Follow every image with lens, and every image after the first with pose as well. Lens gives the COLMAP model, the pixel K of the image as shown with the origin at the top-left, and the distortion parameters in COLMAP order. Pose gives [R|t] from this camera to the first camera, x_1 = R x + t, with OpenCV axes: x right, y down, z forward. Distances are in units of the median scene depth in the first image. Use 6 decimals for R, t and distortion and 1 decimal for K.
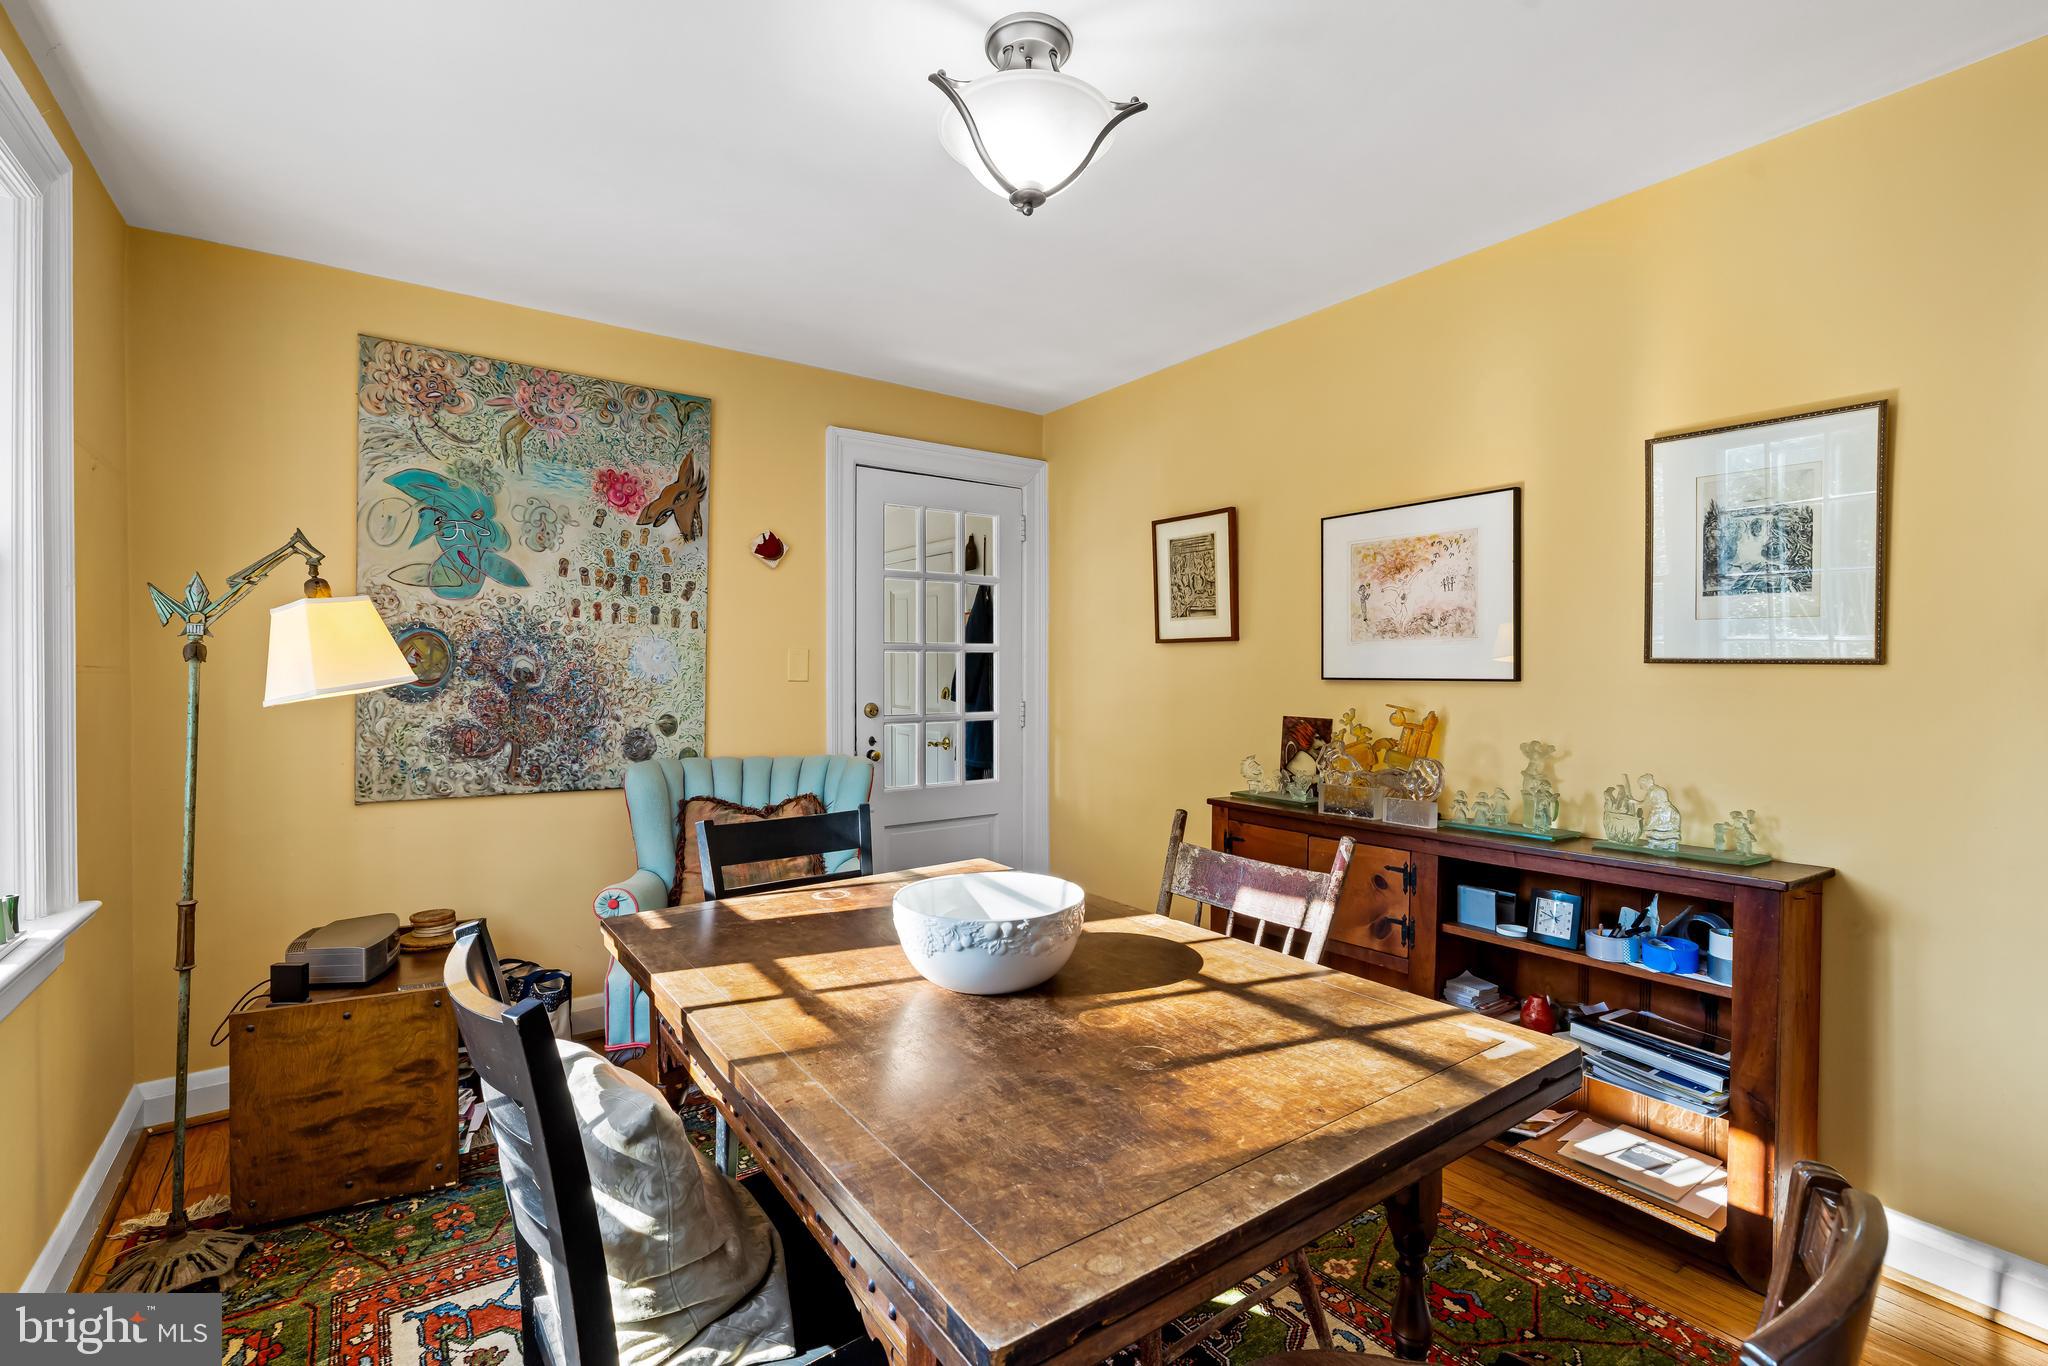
lens RADIAL K [[888.6, 0, 1028.3], [0, 888.6, 685.6], [0, 0, 1]] dist [-0.003974, 0.000135]
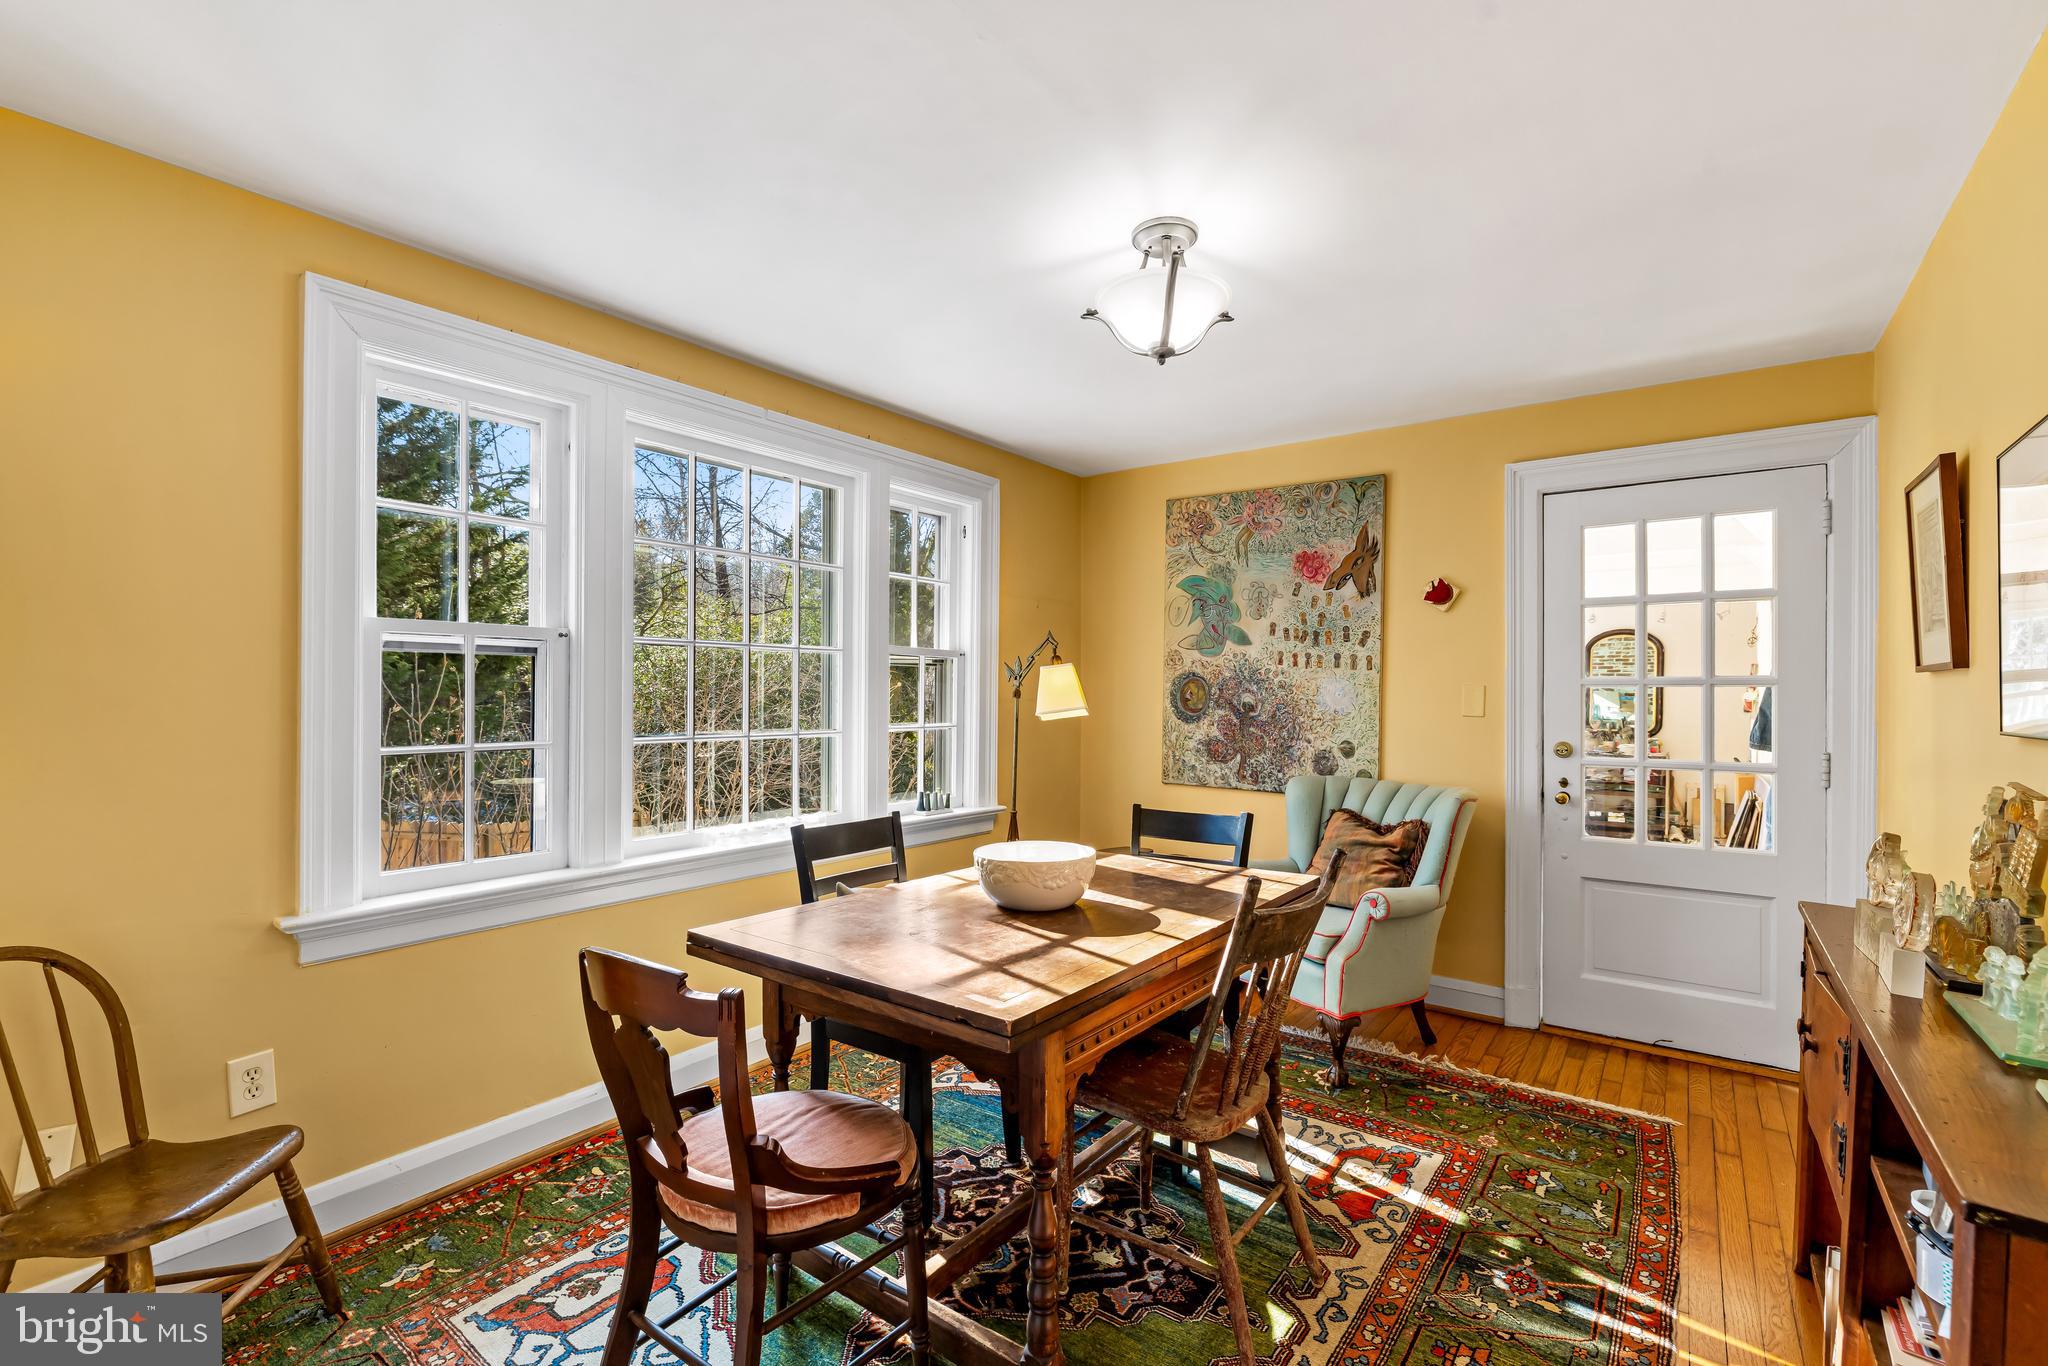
lens RADIAL K [[888.6, 0, 1078.5], [0, 888.6, 703.8], [0, 0, 1]] dist [-0.003974, 0.000135]
pose [[0.351232, 0.010905, -0.936225, 0.661097], [-0.023683, 0.999716, 0.002760, -0.014034], [0.935989, 0.021203, 0.351390, 0.236781]]
